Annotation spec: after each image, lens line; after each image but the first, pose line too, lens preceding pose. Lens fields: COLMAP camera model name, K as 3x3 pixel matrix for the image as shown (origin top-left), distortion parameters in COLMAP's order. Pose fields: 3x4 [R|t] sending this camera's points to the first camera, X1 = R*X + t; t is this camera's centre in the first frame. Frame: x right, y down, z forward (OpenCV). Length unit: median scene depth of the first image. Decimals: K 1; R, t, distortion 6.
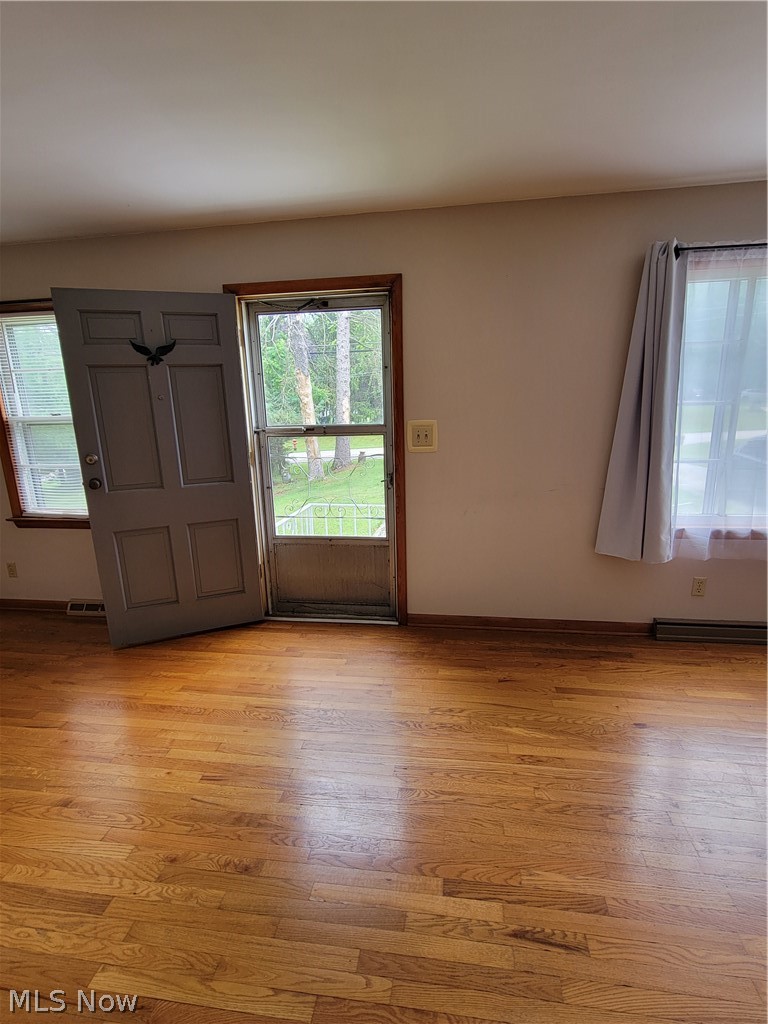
lens RADIAL K [[500.0, 0, 384.1], [0, 500.0, 517.1], [0, 0, 1]] dist [-0.001227, -0.001631]
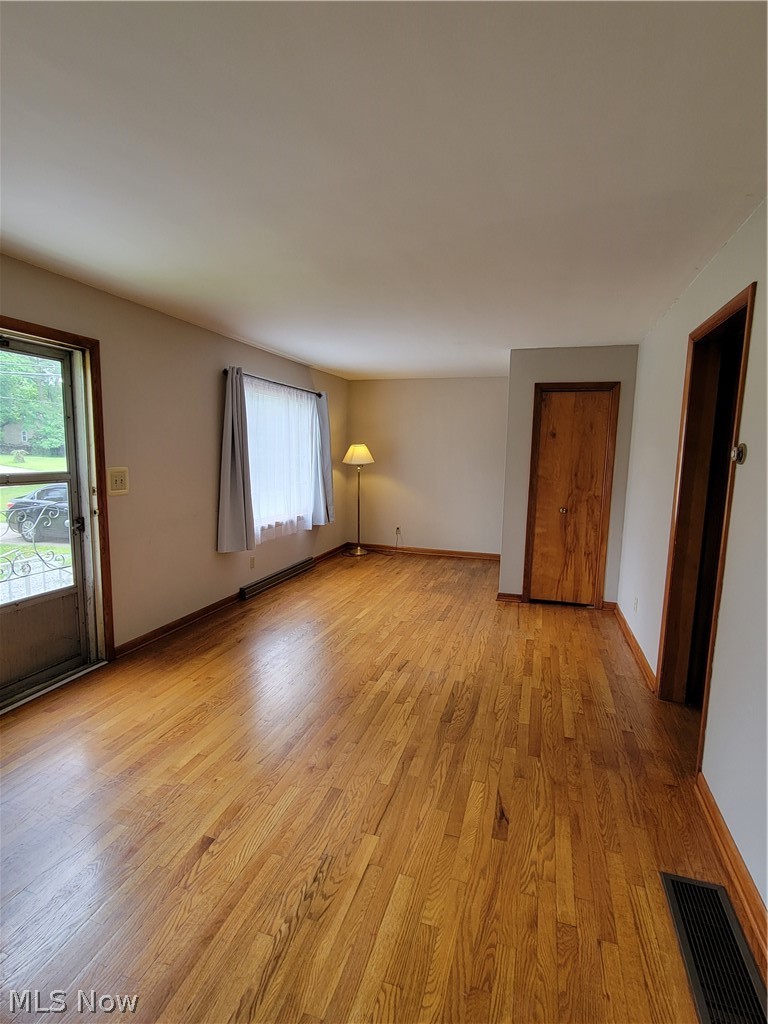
lens RADIAL K [[500.0, 0, 384.1], [0, 500.0, 517.1], [0, 0, 1]] dist [-0.001227, -0.001631]
pose [[0.156079, -0.100767, 0.982591, -0.958229], [0.202368, 0.976943, 0.068043, -0.037018], [-0.966792, 0.188225, 0.172872, 0.232702]]
